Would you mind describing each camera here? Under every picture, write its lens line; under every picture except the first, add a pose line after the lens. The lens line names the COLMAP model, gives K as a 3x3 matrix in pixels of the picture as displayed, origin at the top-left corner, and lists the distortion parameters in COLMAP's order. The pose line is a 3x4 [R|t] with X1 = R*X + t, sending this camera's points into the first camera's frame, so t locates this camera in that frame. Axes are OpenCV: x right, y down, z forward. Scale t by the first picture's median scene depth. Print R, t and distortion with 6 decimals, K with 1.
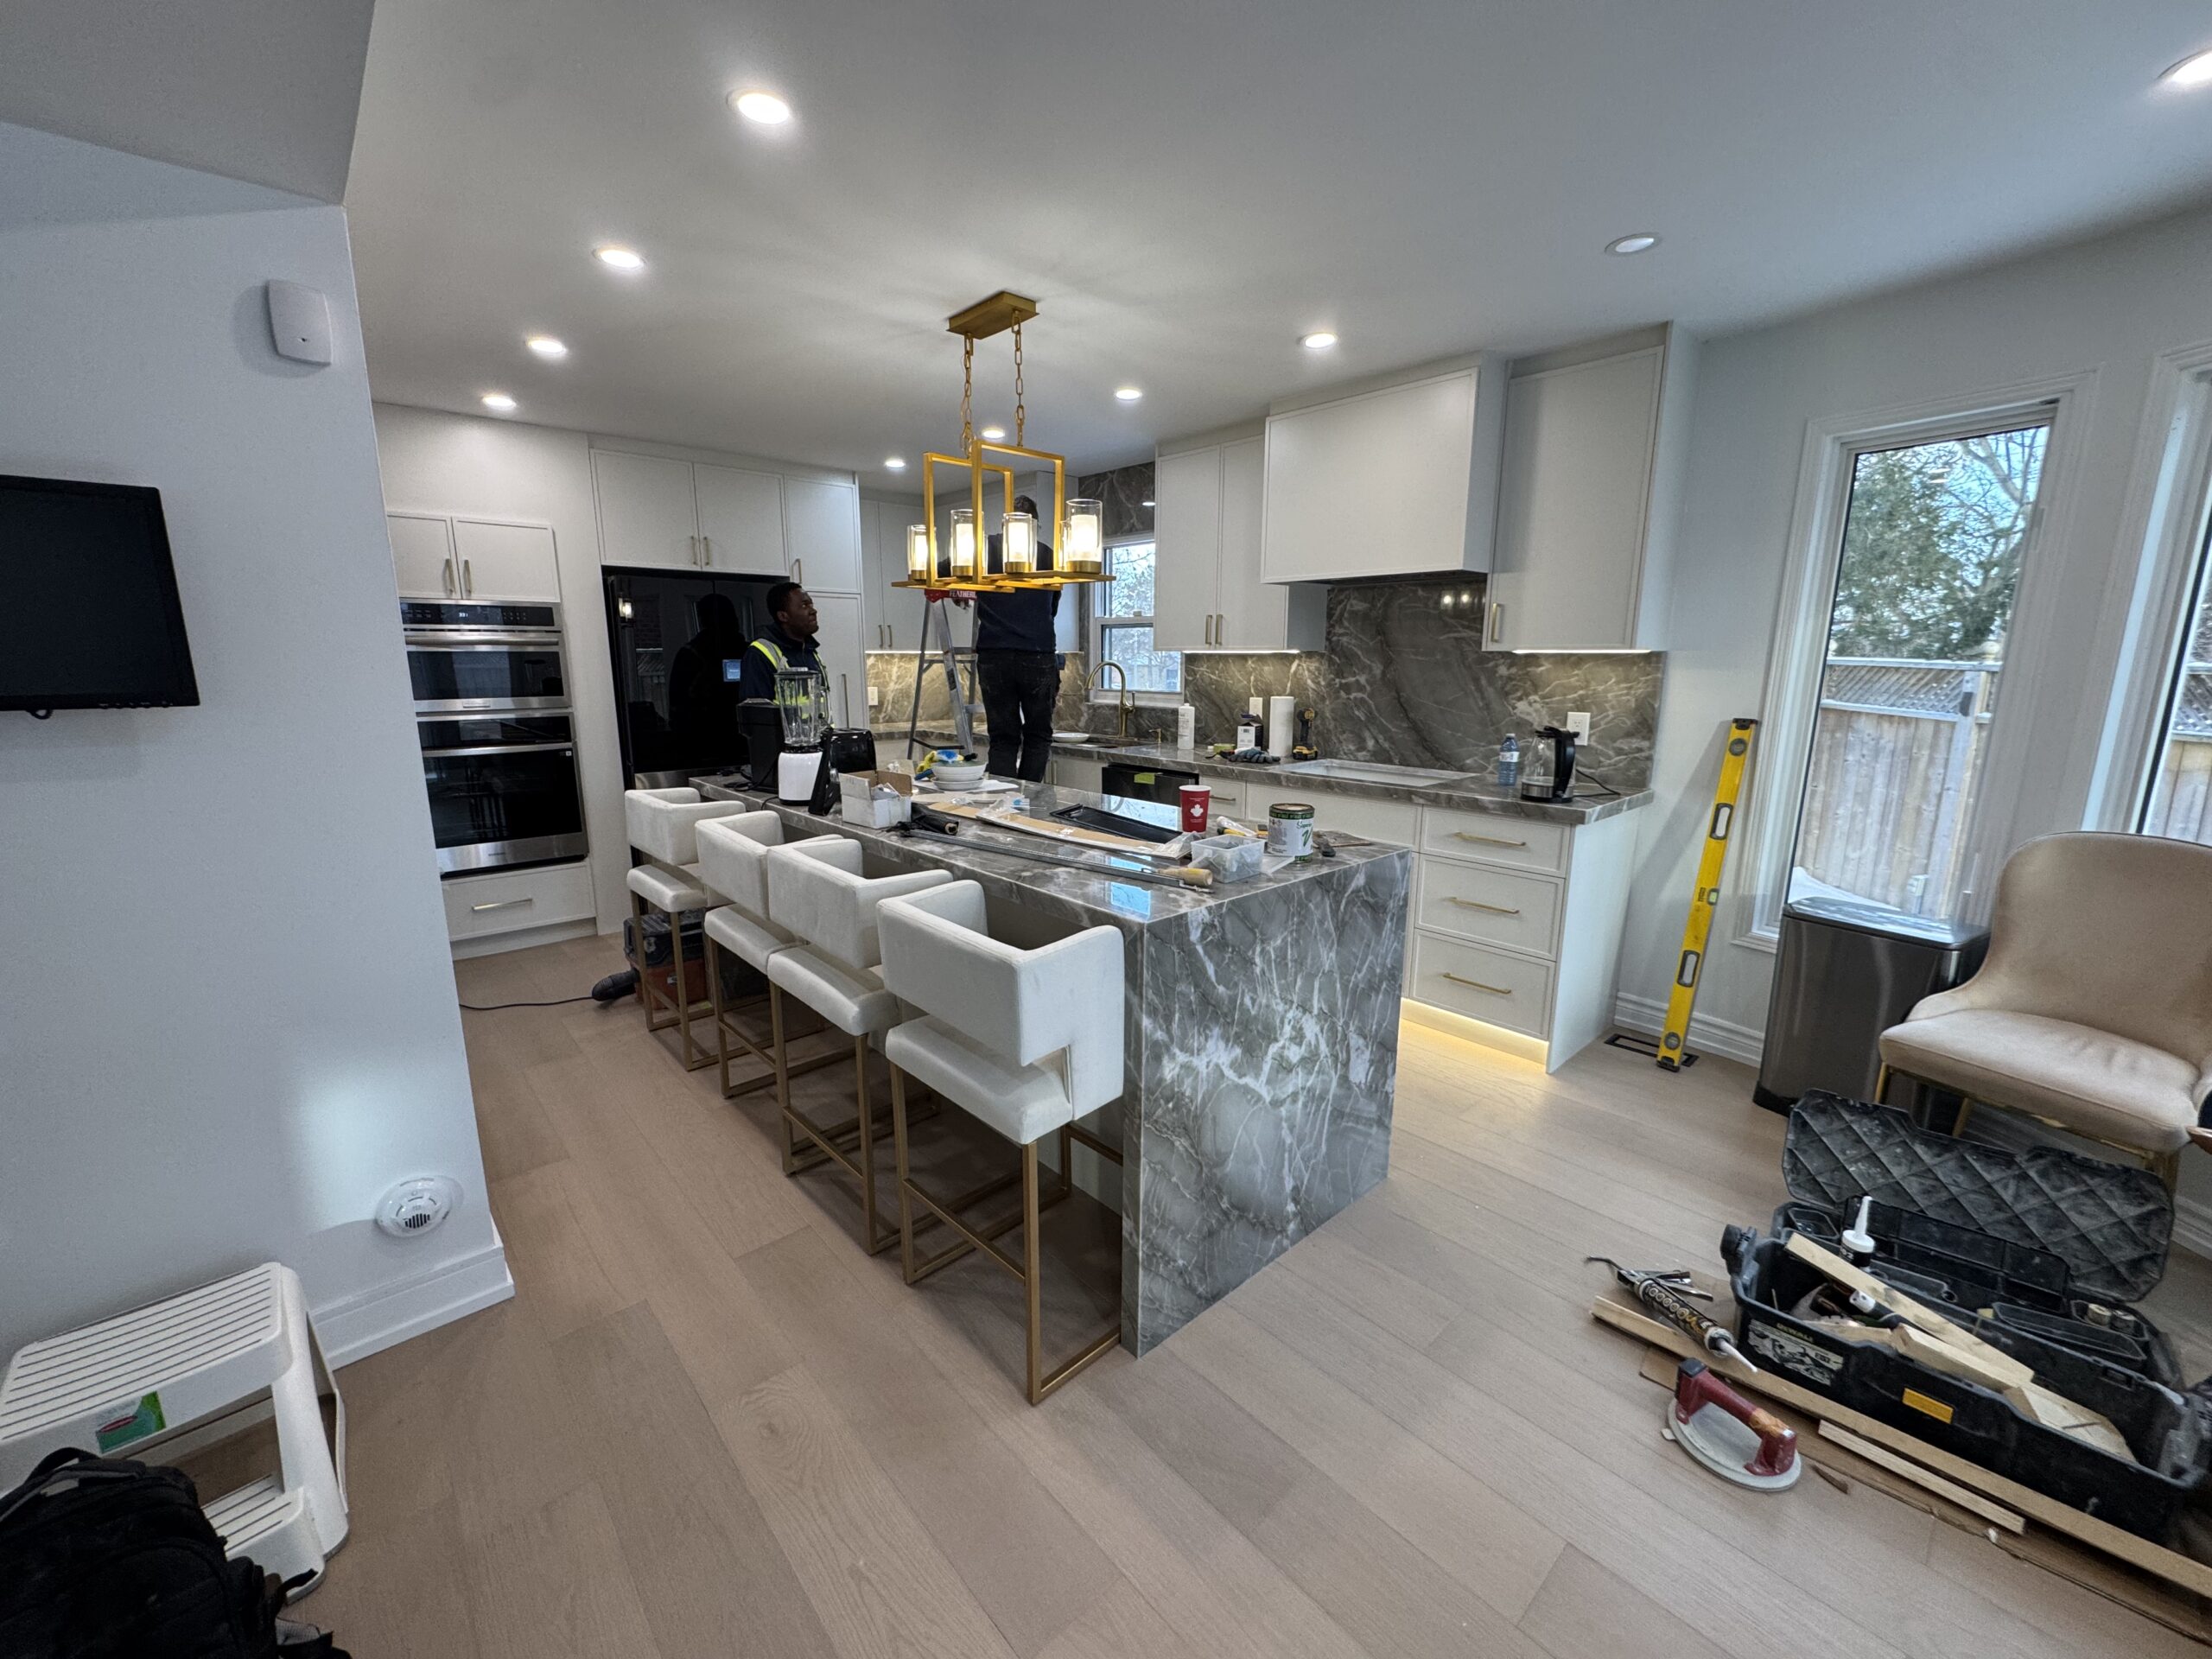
lens RADIAL K [[876.5, 0, 1110.3], [0, 876.5, 827.1], [0, 0, 1]] dist [-0.001632, -0.000645]
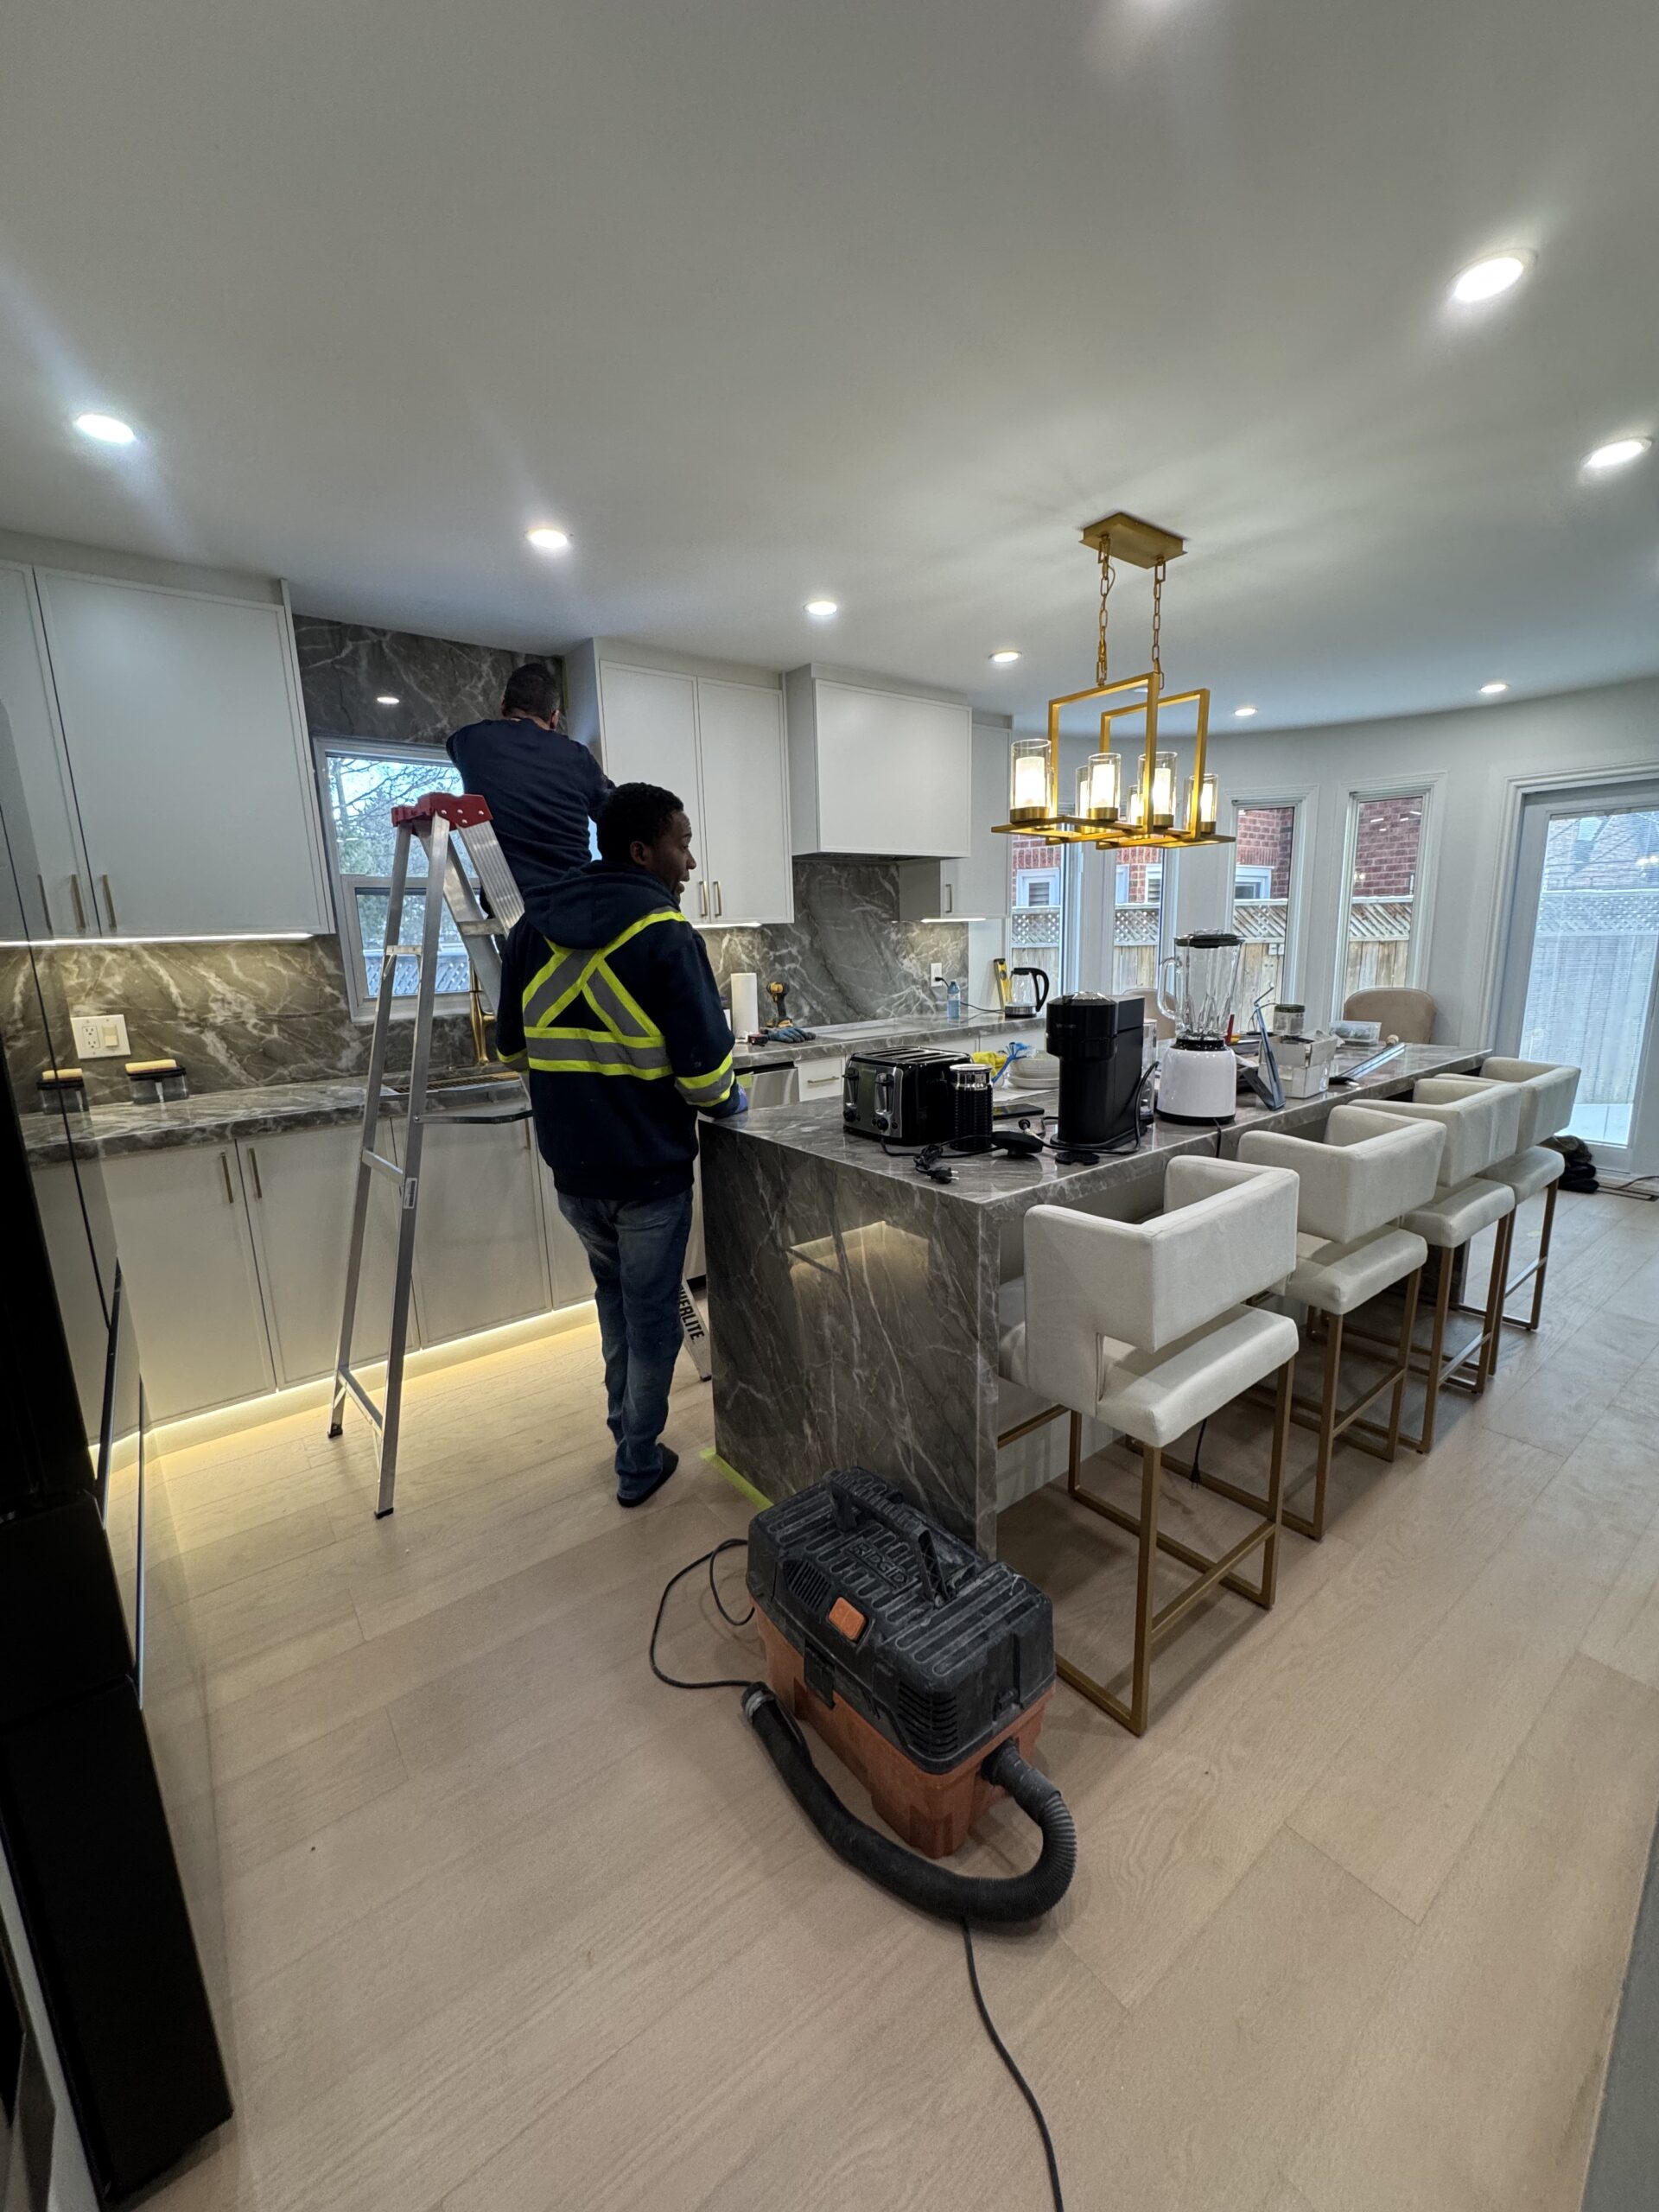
lens RADIAL K [[876.5, 0, 833.6], [0, 876.5, 1100.6], [0, 0, 1]] dist [-0.001632, -0.000645]
pose [[0.085892, -0.197430, 0.976547, -0.794834], [0.218724, 0.959994, 0.174846, -0.175438], [-0.971999, 0.198576, 0.125639, 0.889797]]
